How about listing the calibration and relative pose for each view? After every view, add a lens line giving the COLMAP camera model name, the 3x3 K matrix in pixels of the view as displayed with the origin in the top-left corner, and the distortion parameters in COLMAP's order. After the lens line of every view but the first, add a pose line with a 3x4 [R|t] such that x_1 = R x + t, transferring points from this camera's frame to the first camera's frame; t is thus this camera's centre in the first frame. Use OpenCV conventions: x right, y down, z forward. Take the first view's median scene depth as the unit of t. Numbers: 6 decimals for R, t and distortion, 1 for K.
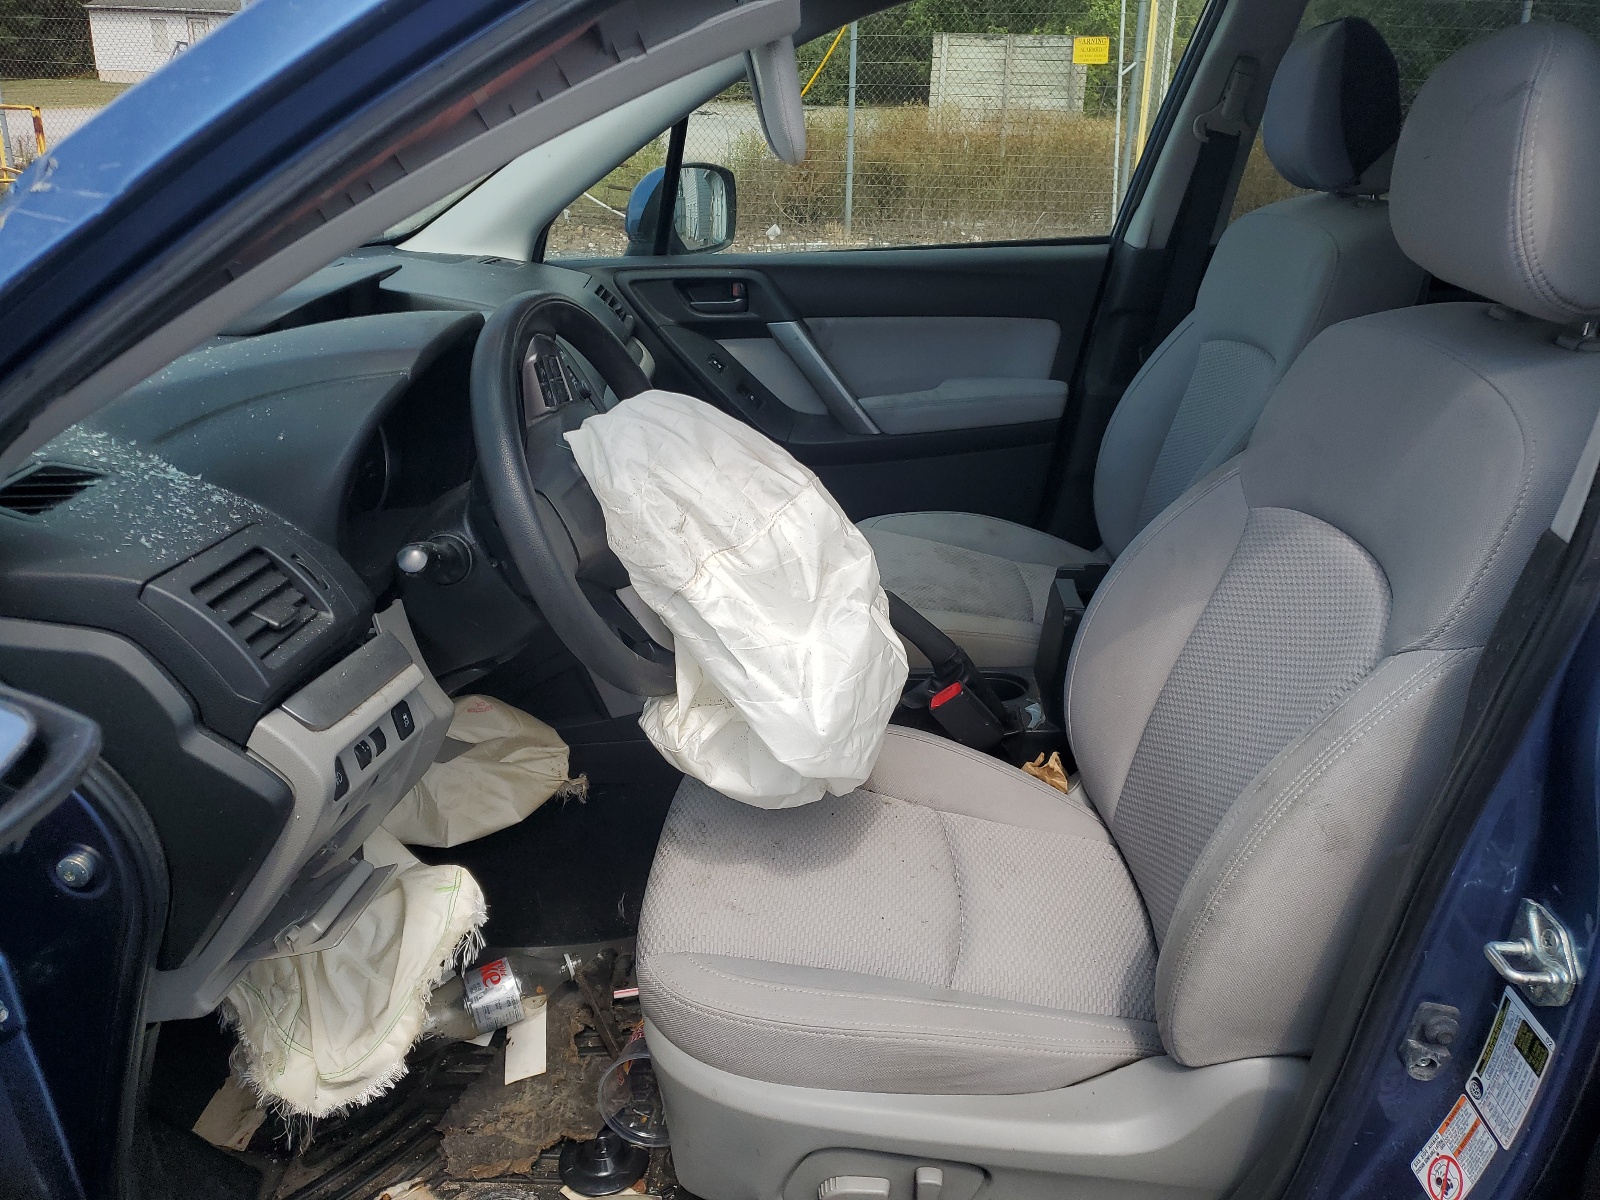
lens RADIAL K [[1221.4, 0, 798.8], [0, 1221.4, 600.1], [0, 0, 1]] dist [-0.003155, -0.004993]
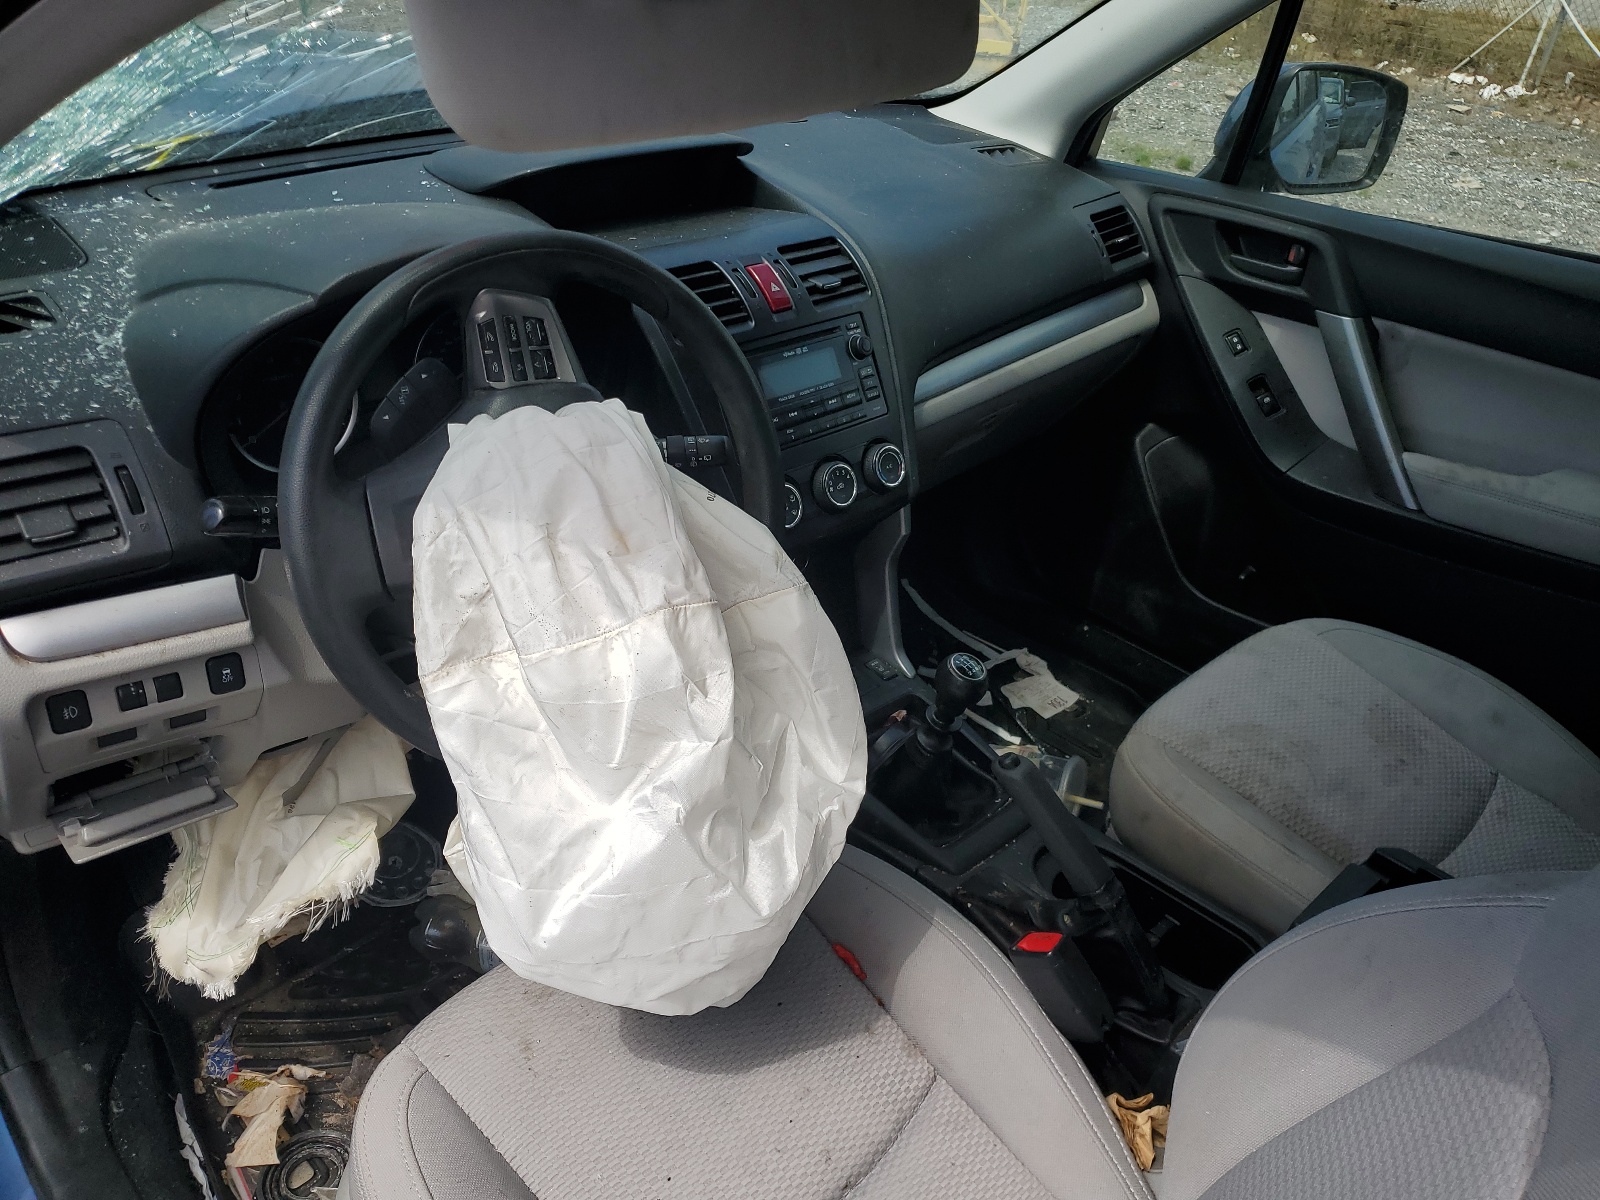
lens RADIAL K [[1221.4, 0, 800.2], [0, 1221.4, 600.4], [0, 0, 1]] dist [-0.003155, -0.004993]
pose [[0.738423, 0.402486, -0.541051, 0.207291], [-0.329393, 0.915397, 0.231408, -0.137133], [0.588415, 0.007341, 0.808526, 0.244714]]
